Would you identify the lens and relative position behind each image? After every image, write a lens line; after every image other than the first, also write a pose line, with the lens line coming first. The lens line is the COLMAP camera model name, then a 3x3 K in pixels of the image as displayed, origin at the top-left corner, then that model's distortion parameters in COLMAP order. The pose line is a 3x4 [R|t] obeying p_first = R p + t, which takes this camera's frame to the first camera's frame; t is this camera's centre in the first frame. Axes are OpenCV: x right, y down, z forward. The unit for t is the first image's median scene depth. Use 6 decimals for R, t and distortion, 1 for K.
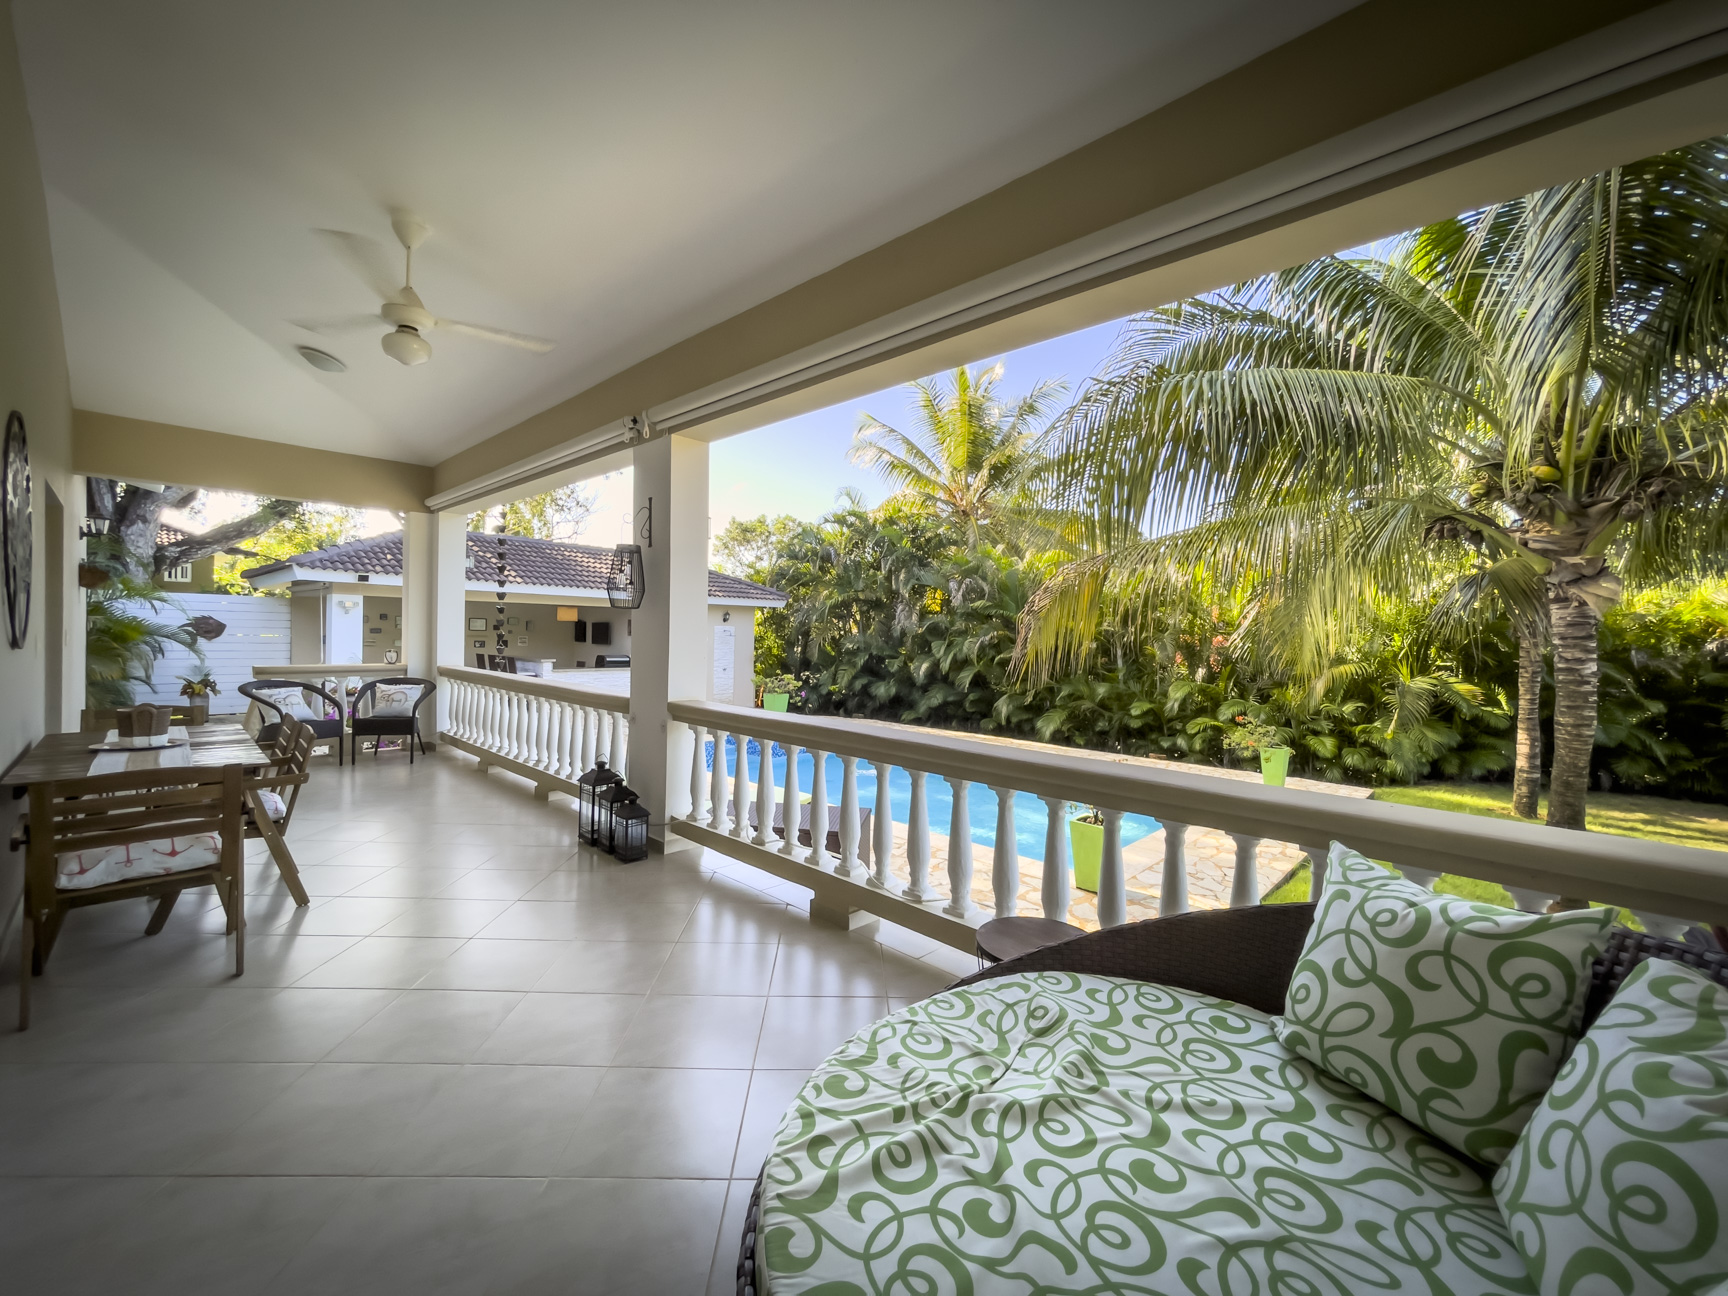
lens RADIAL K [[691.4, 0, 858.0], [0, 691.4, 644.7], [0, 0, 1]] dist [-0.002843, -0.000442]
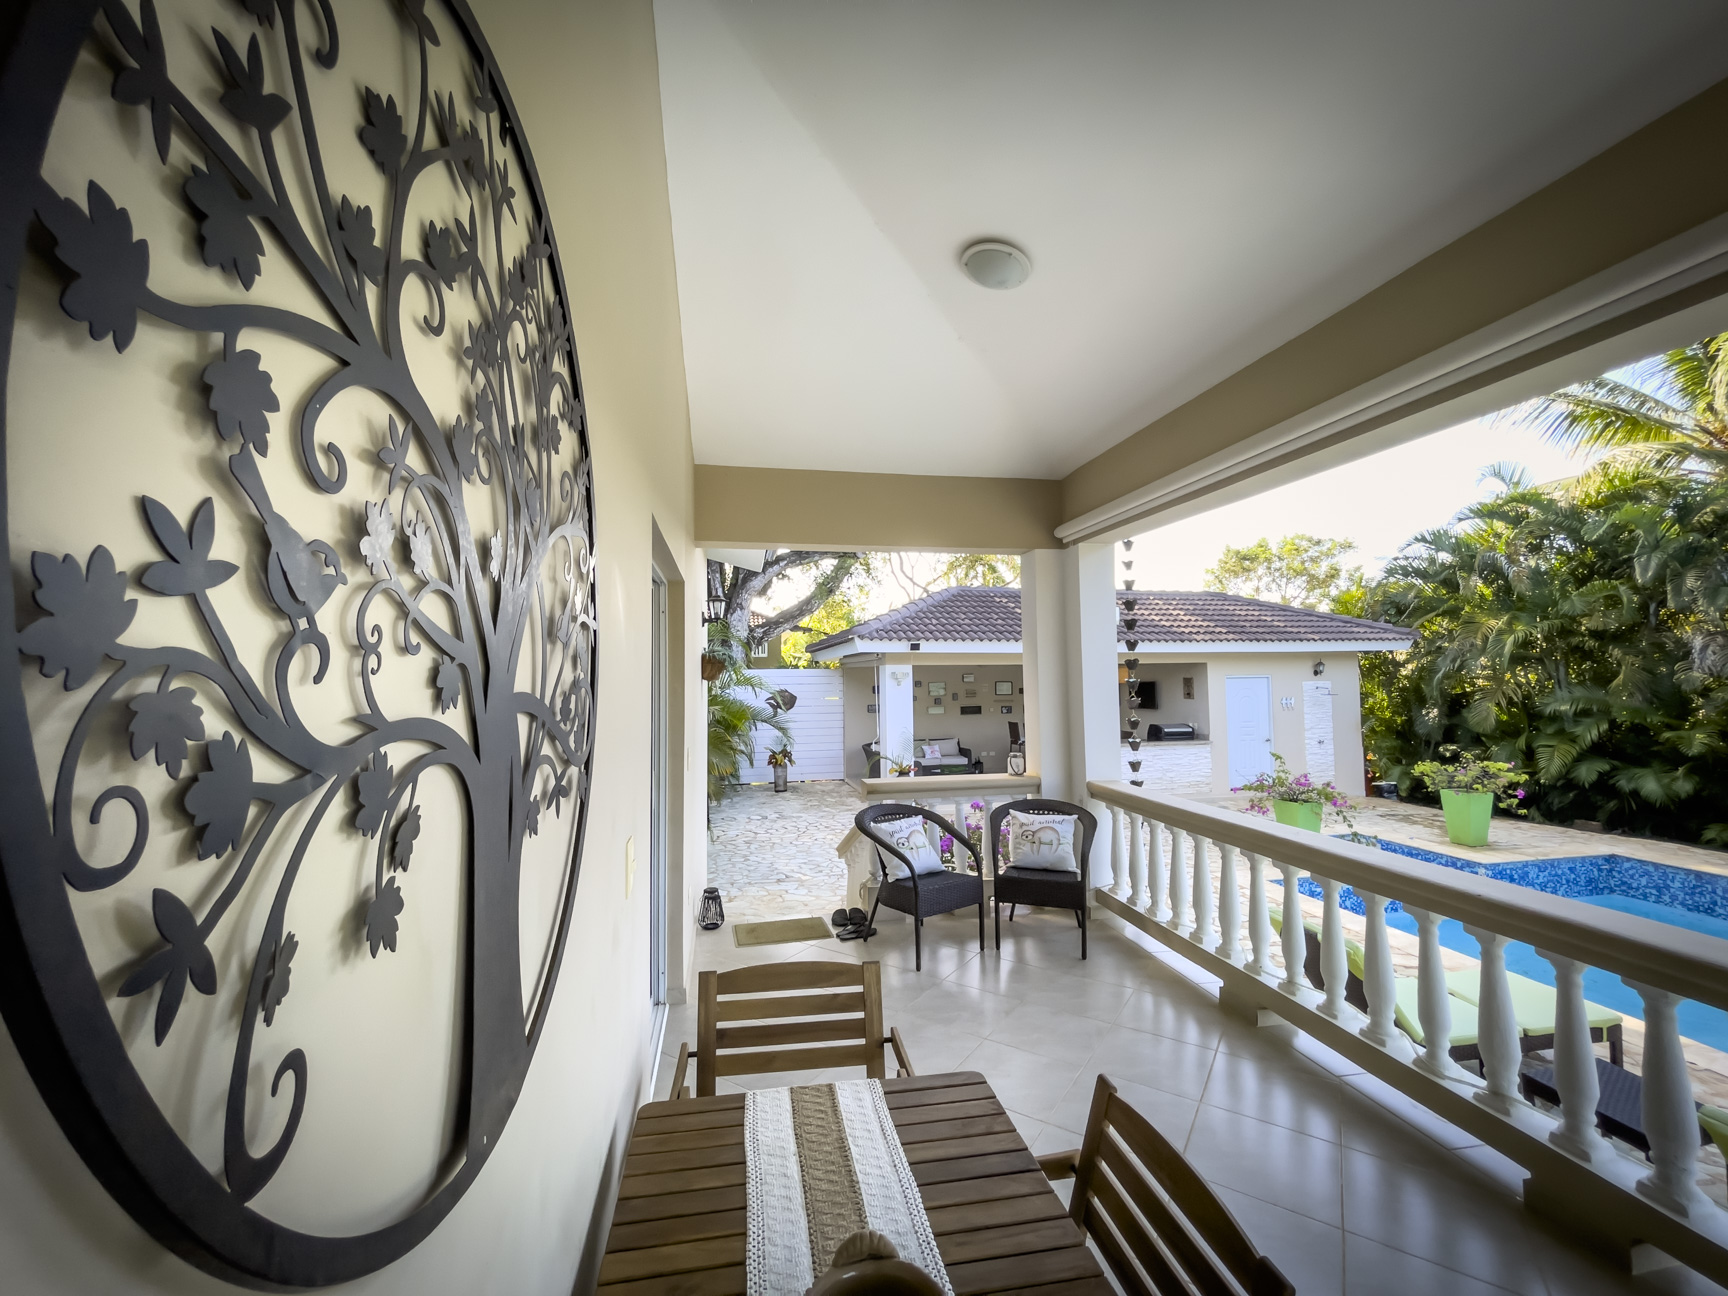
lens RADIAL K [[691.4, 0, 858.0], [0, 691.4, 644.7], [0, 0, 1]] dist [-0.002843, -0.000442]
pose [[0.808695, -0.061034, -0.585054, -0.212001], [0.020276, 0.996904, -0.075973, -0.027271], [0.587879, 0.049577, 0.807428, 0.189136]]
